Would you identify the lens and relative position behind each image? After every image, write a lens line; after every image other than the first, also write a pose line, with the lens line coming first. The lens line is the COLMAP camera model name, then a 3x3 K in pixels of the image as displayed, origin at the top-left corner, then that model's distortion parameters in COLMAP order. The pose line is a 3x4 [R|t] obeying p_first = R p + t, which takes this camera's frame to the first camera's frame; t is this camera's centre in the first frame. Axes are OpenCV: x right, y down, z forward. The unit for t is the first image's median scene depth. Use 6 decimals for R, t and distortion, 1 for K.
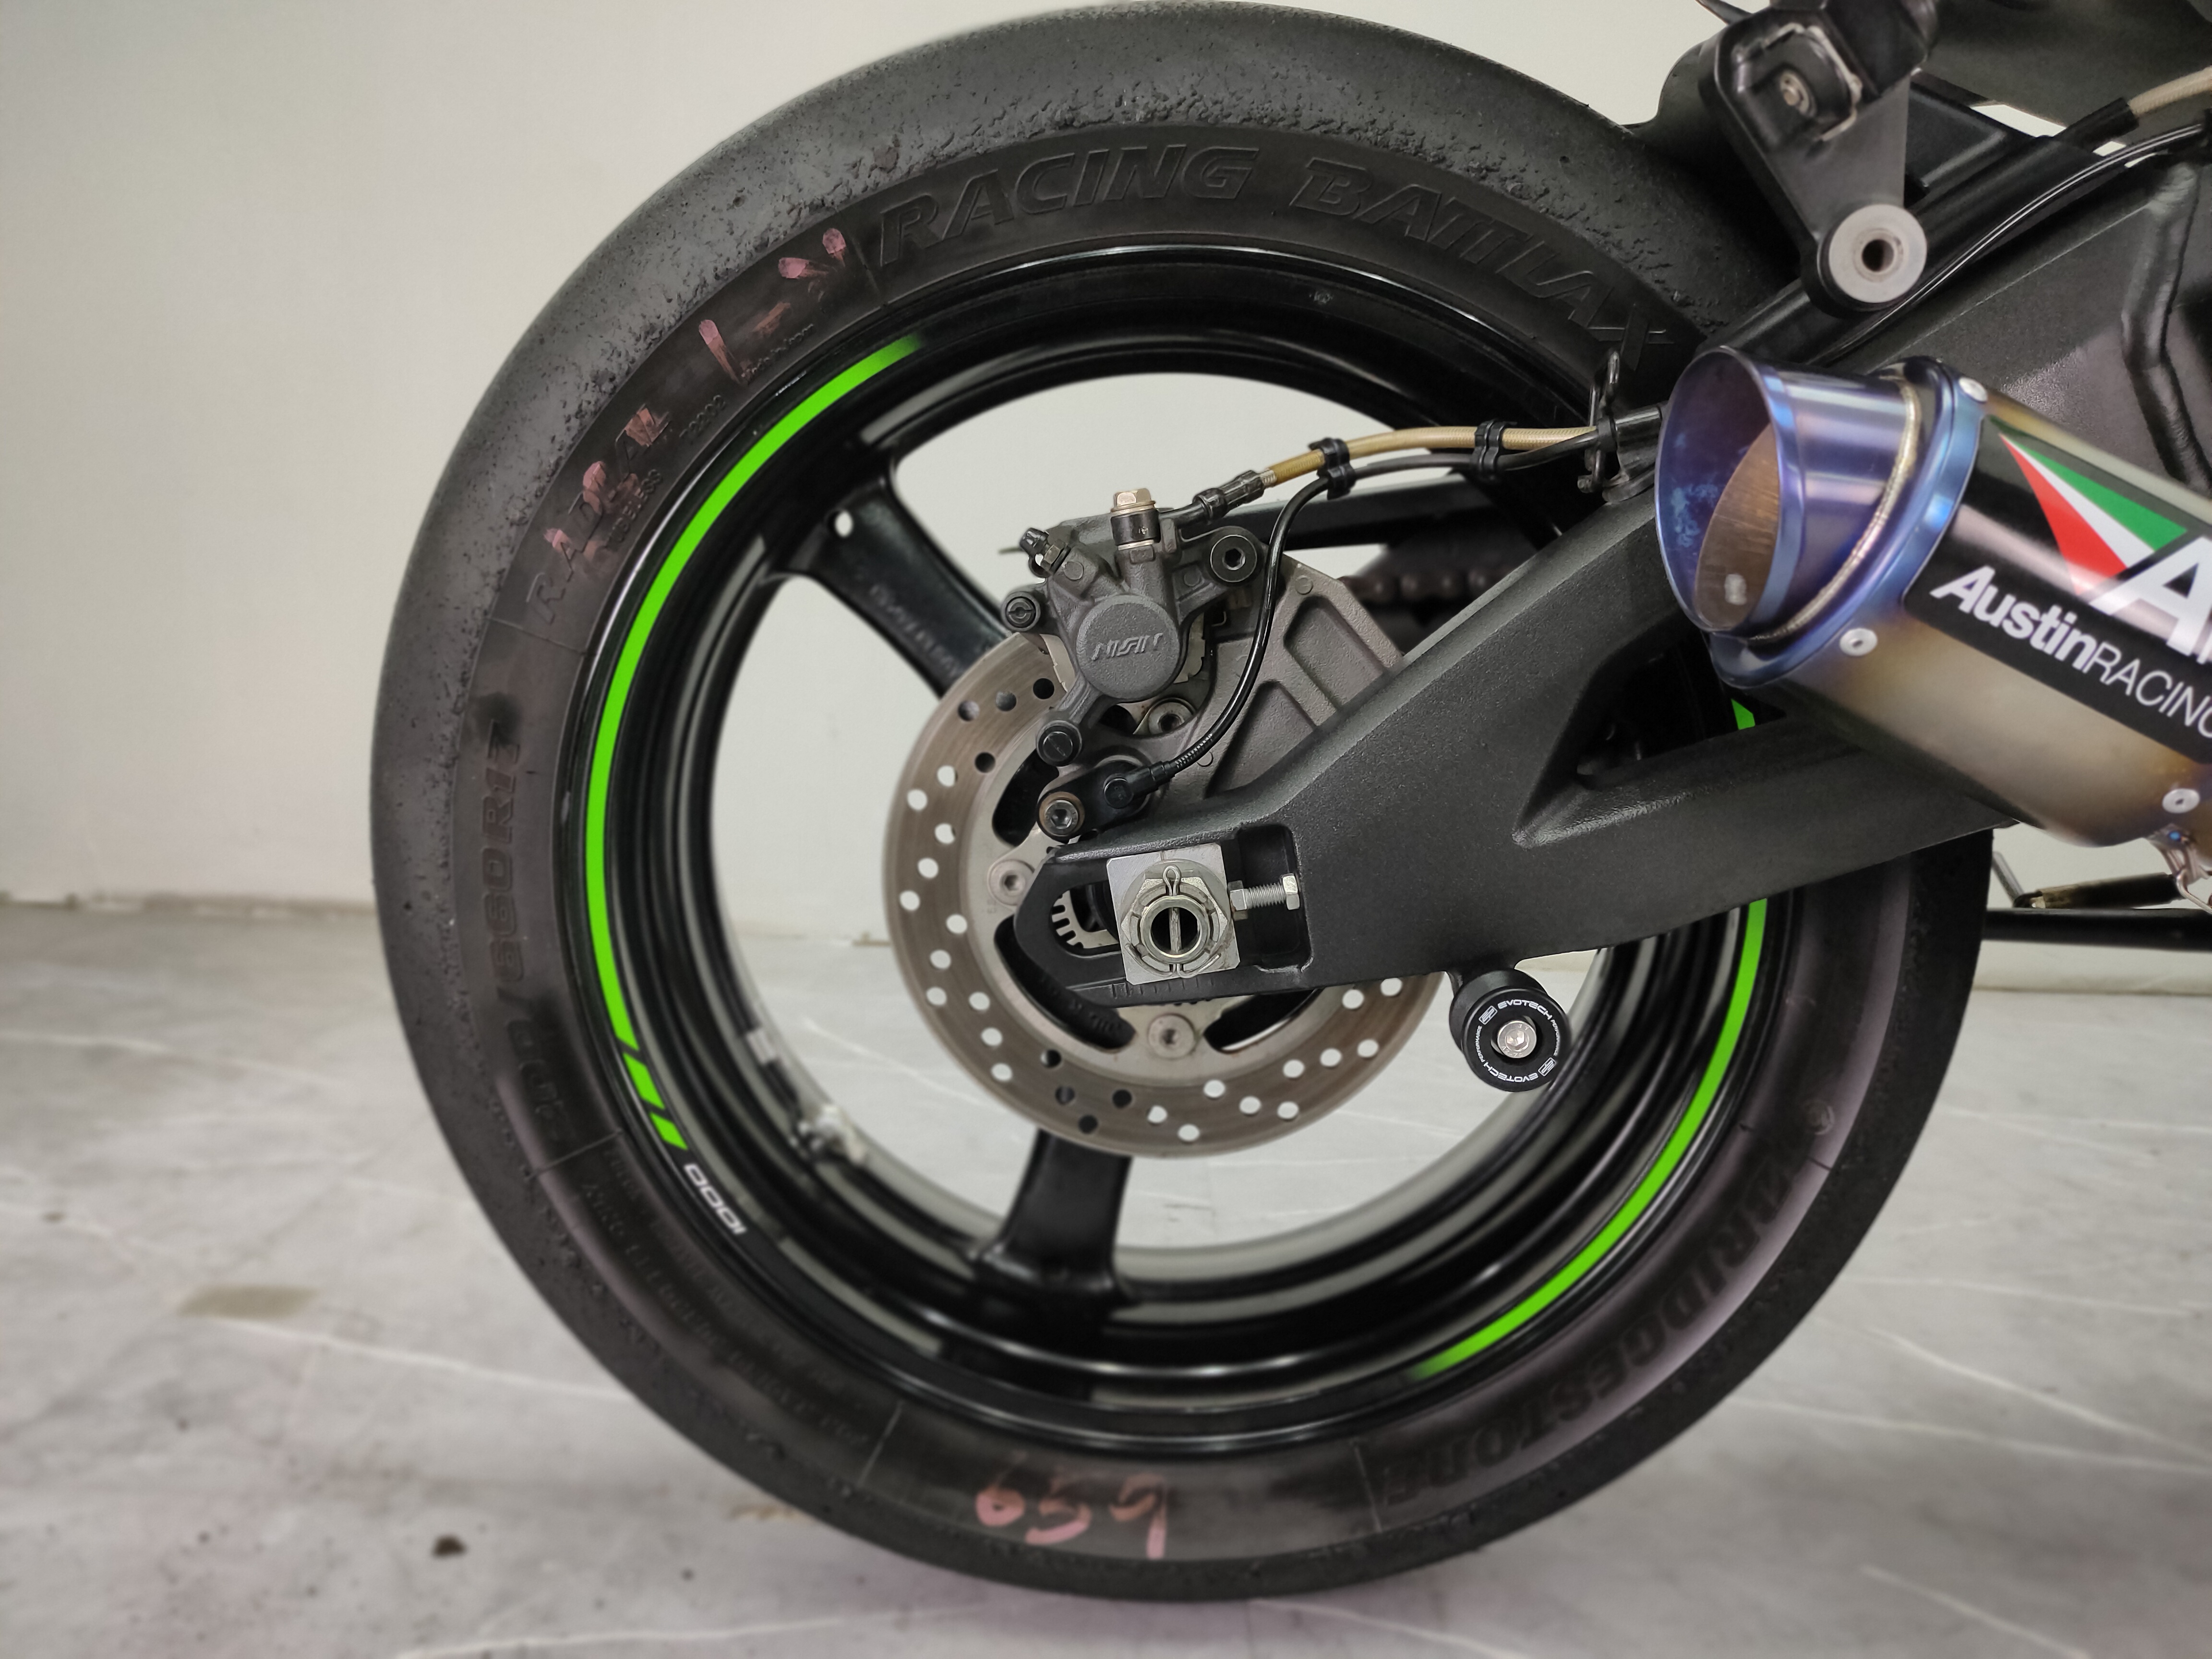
lens RADIAL K [[1683.8, 0, 1106.0], [0, 1683.8, 829.5], [0, 0, 1]] dist [0.050348, -0.045619]
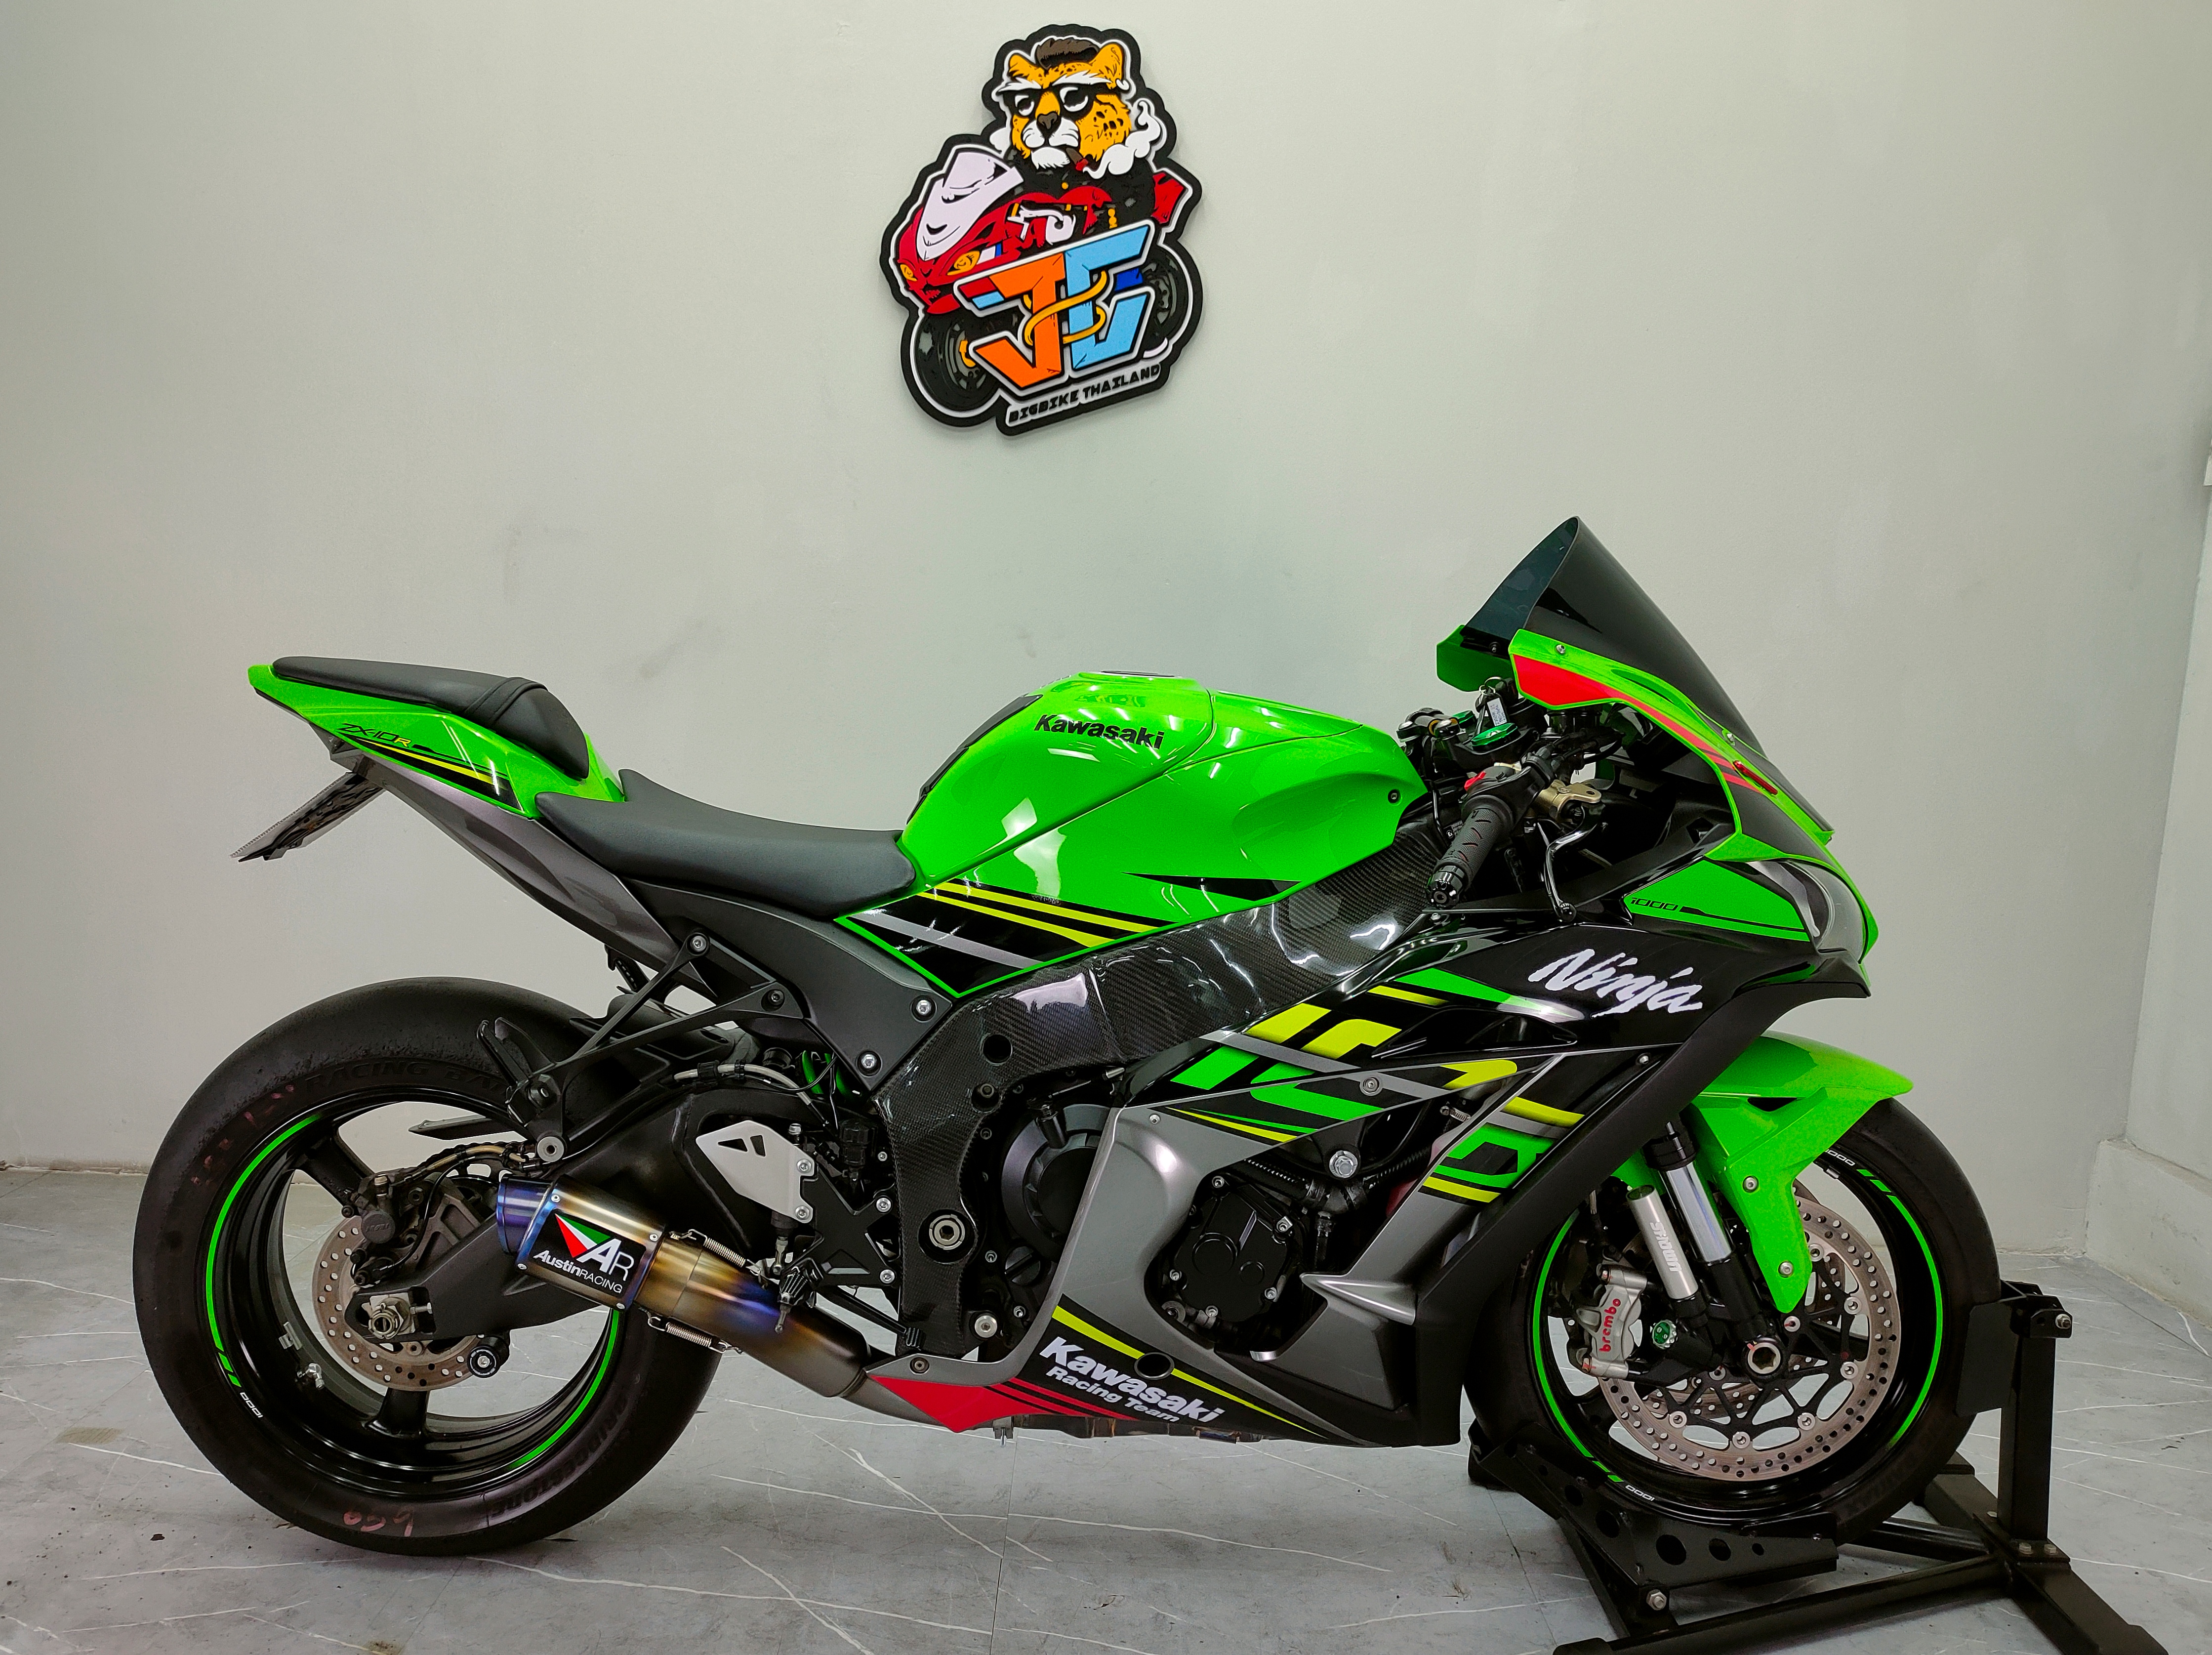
lens RADIAL K [[1733.7, 0, 1106.0], [0, 1733.7, 827.5], [0, 0, 1]] dist [0.023981, -0.011645]
pose [[0.999519, 0.015490, 0.026850, 1.183918], [-0.014145, 0.998670, -0.049577, -0.664067], [-0.027583, 0.049174, 0.998409, -2.133021]]
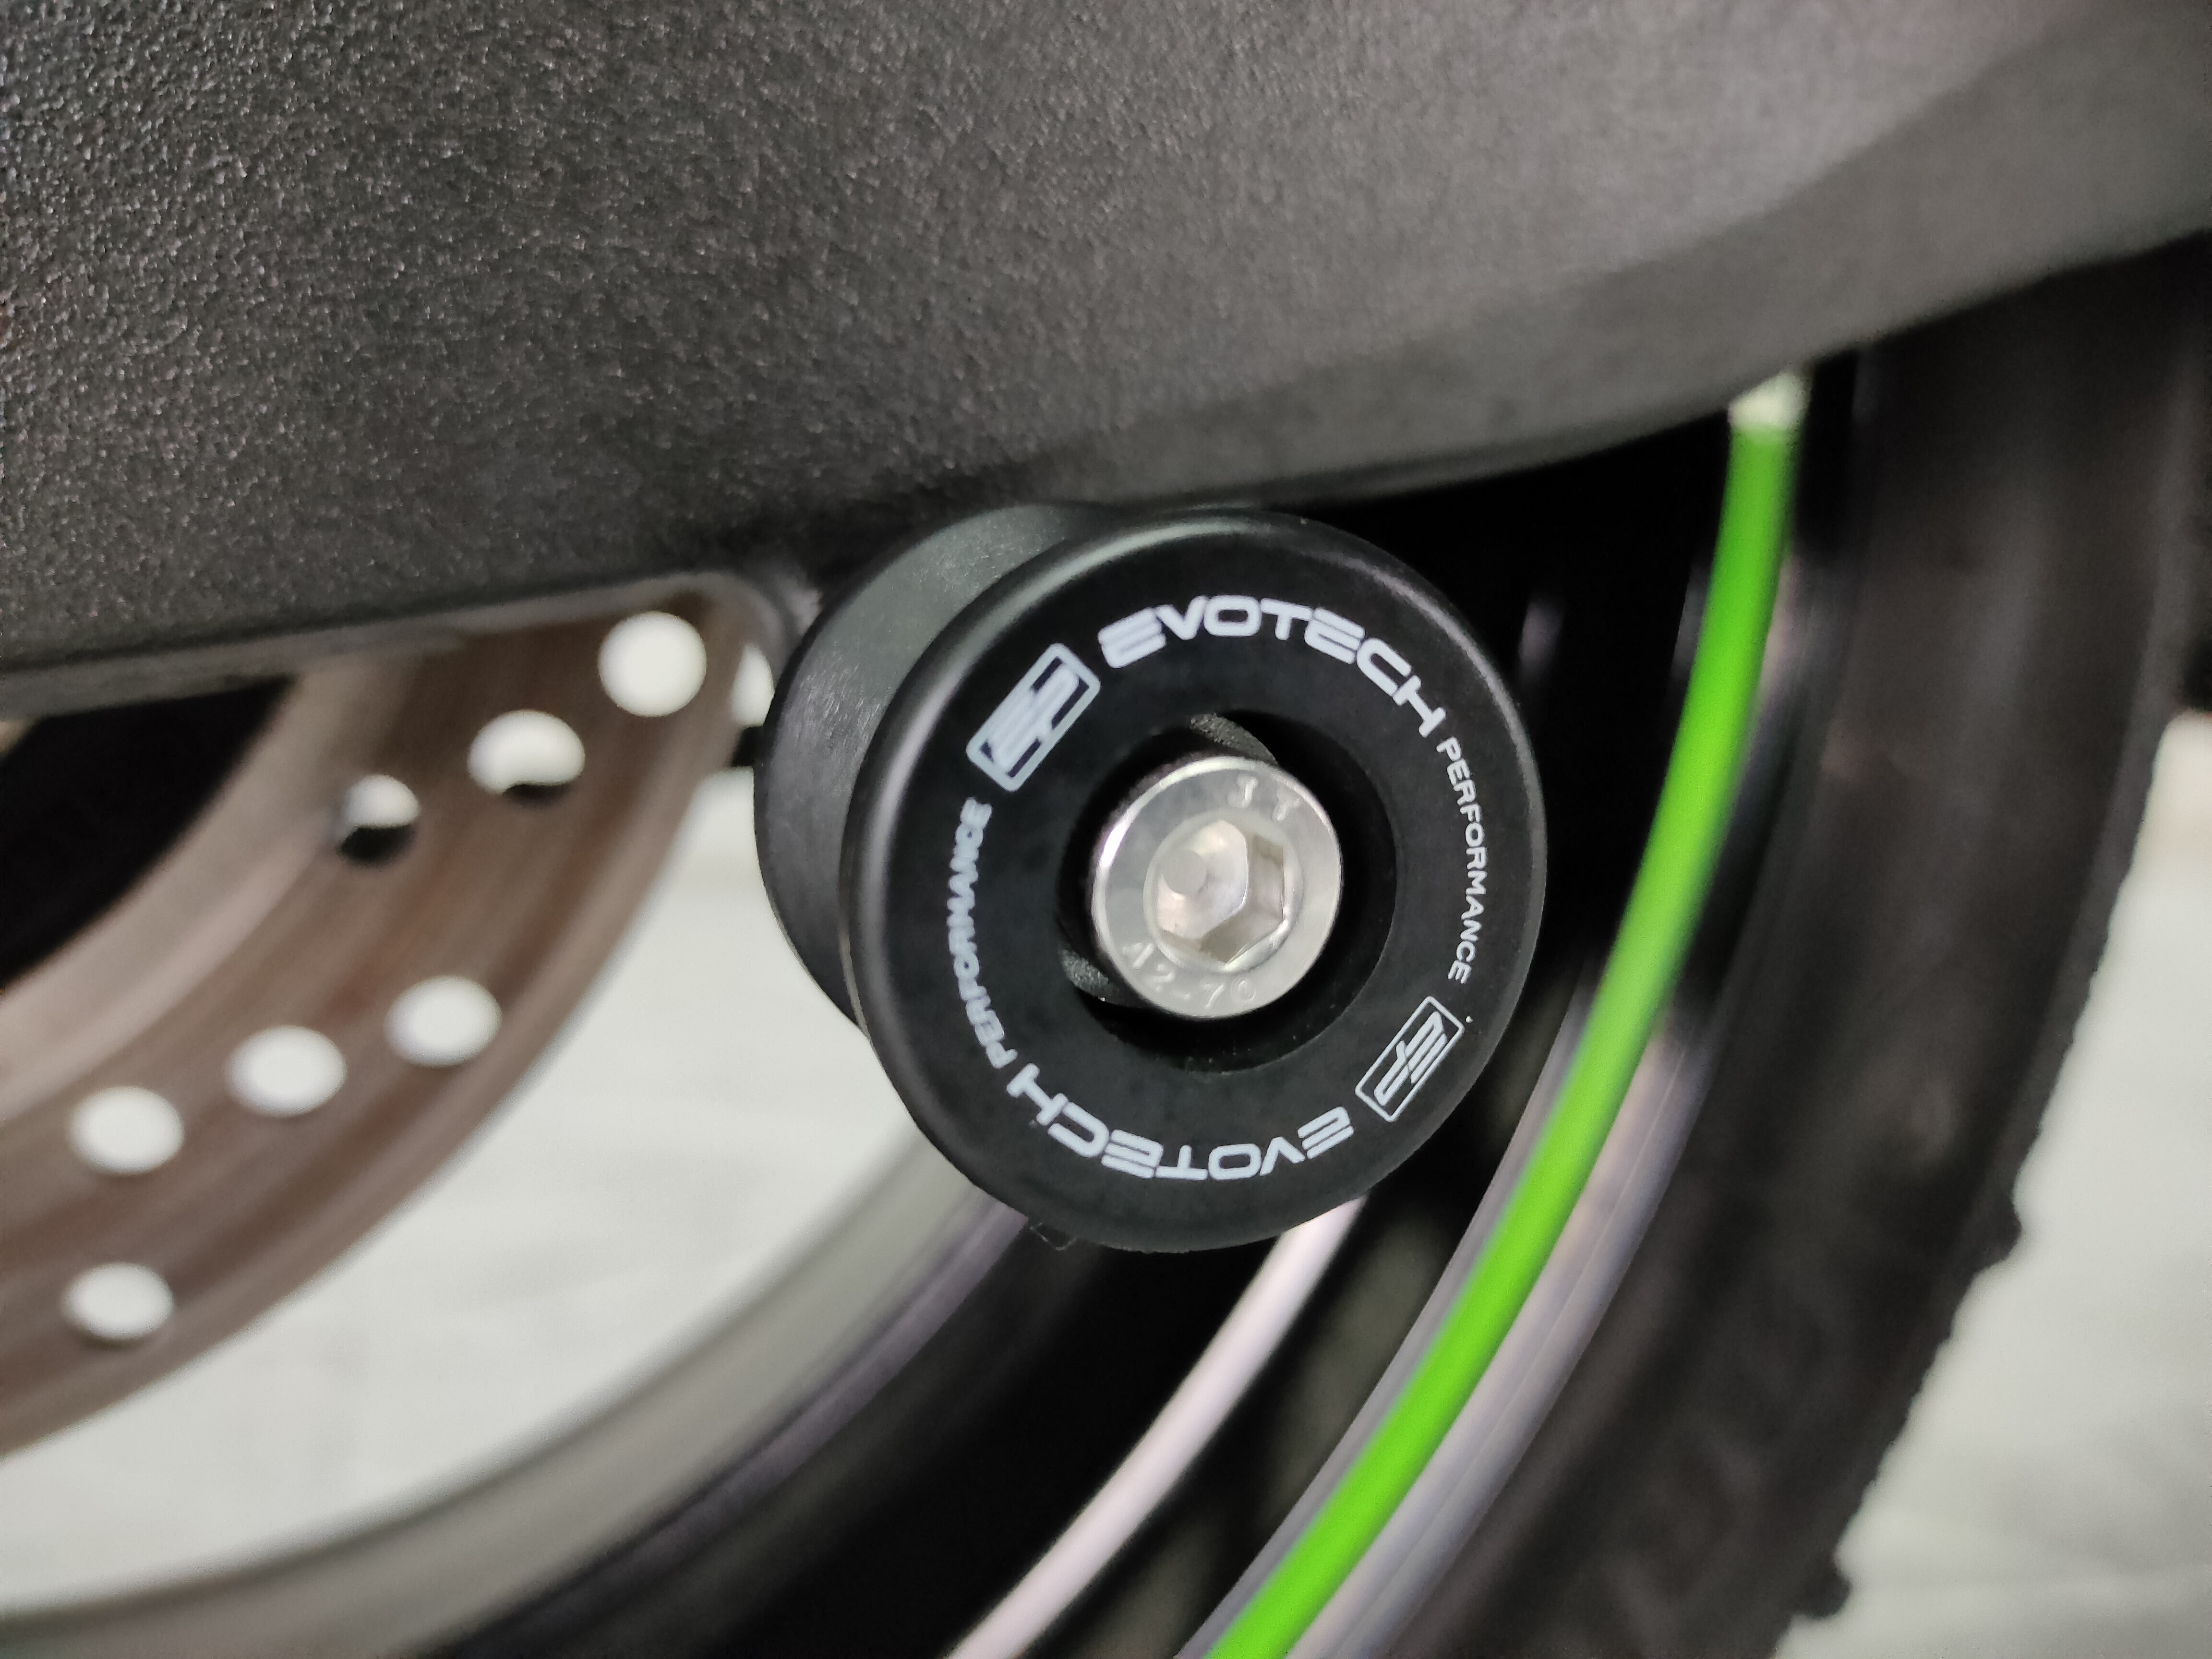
lens RADIAL K [[1683.8, 0, 1106.0], [0, 1683.8, 829.5], [0, 0, 1]] dist [0.050348, -0.045619]
pose [[0.930263, -0.033182, 0.365389, 0.163789], [0.024095, 0.999277, 0.029402, 0.103452], [-0.366100, -0.018547, 0.930391, 0.784424]]
